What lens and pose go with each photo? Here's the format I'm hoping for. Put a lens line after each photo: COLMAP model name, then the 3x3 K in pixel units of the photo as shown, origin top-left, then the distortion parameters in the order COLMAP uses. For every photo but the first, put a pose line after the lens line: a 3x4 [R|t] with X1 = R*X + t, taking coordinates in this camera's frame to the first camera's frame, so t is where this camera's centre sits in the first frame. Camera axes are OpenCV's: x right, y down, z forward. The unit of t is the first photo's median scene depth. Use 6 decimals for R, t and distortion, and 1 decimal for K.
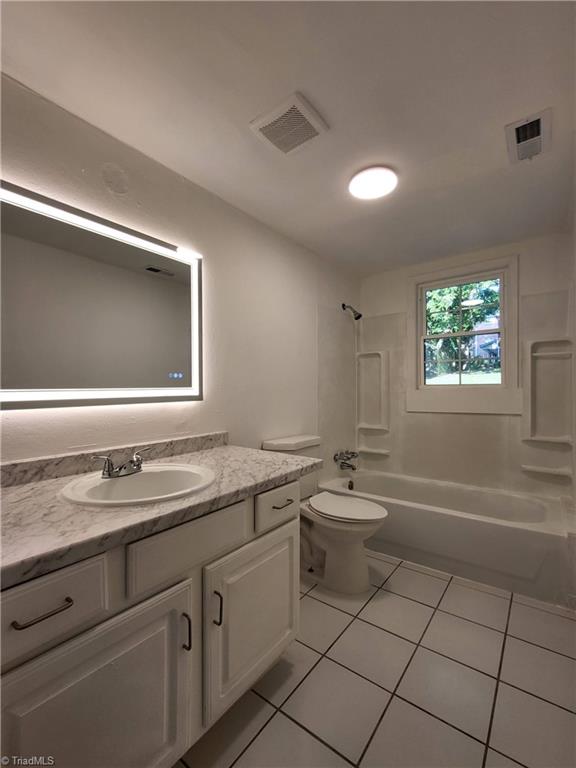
lens RADIAL K [[339.5, 0, 279.7], [0, 339.5, 386.9], [0, 0, 1]] dist [-0.002445, 0.000139]
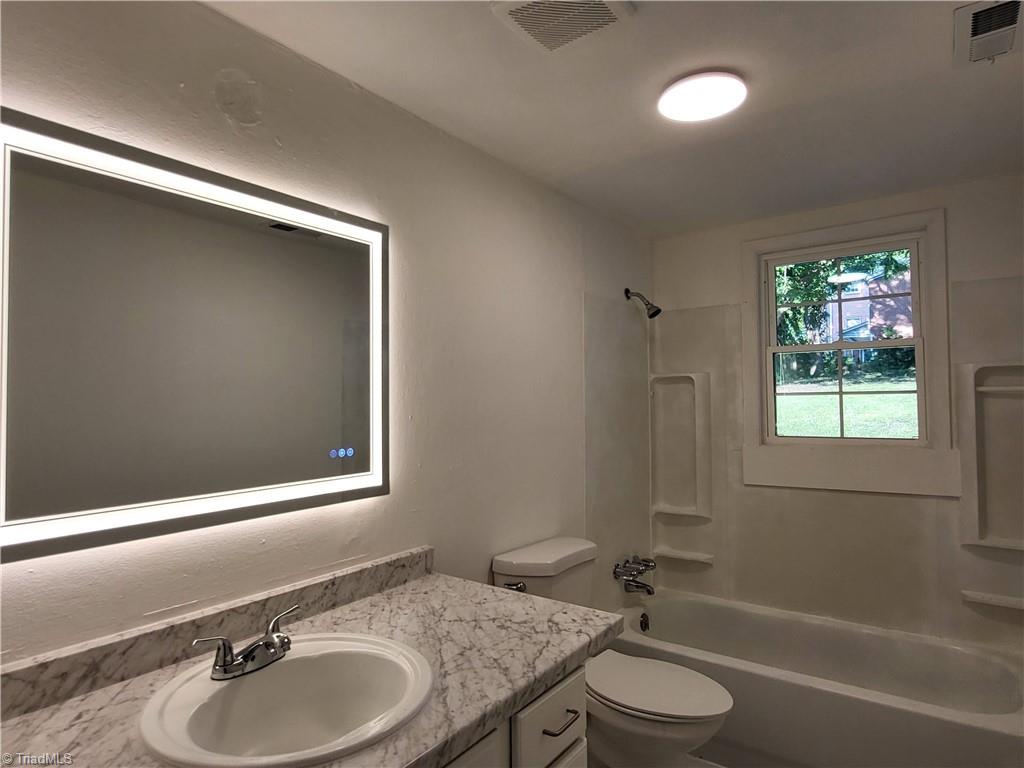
lens RADIAL K [[604.4, 0, 496.6], [0, 604.4, 382.7], [0, 0, 1]] dist [-0.003296, 0.000269]
pose [[0.999890, -0.000871, 0.014790, -0.068372], [0.001449, 0.999233, -0.039124, -0.092627], [-0.014744, 0.039141, 0.999125, 0.041122]]
